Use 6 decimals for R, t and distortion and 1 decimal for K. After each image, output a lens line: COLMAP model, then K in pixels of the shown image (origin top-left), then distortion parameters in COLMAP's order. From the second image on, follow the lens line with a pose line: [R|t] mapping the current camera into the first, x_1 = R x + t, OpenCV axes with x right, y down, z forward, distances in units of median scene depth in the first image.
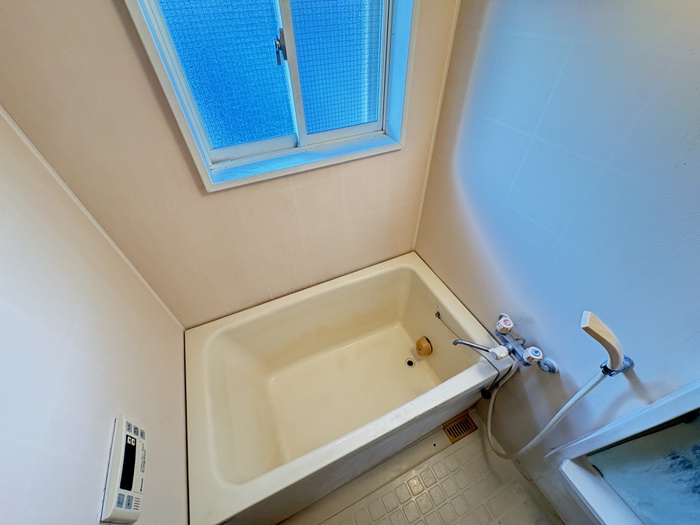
lens RADIAL K [[278.8, 0, 349.1], [0, 278.8, 261.8], [0, 0, 1]] dist [-0.000536, -0.000155]
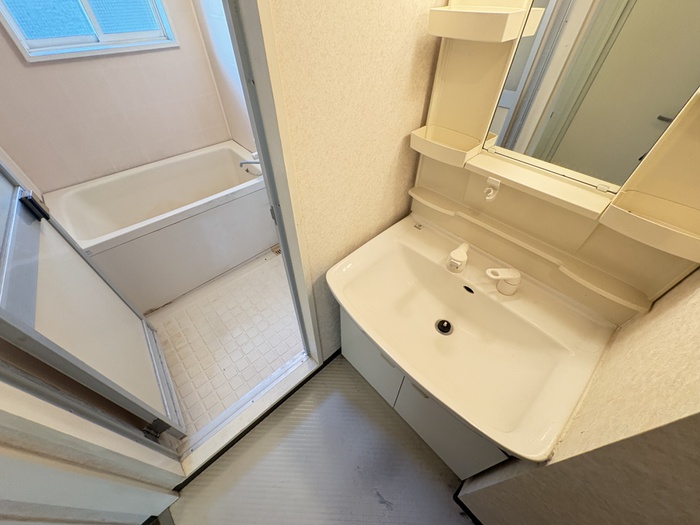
lens RADIAL K [[278.8, 0, 349.1], [0, 278.8, 261.8], [0, 0, 1]] dist [-0.000536, -0.000155]
pose [[0.949362, -0.199148, 0.243007, 0.506610], [0.196883, 0.979843, 0.033831, 0.980091], [-0.244846, 0.015726, 0.969434, -0.787020]]
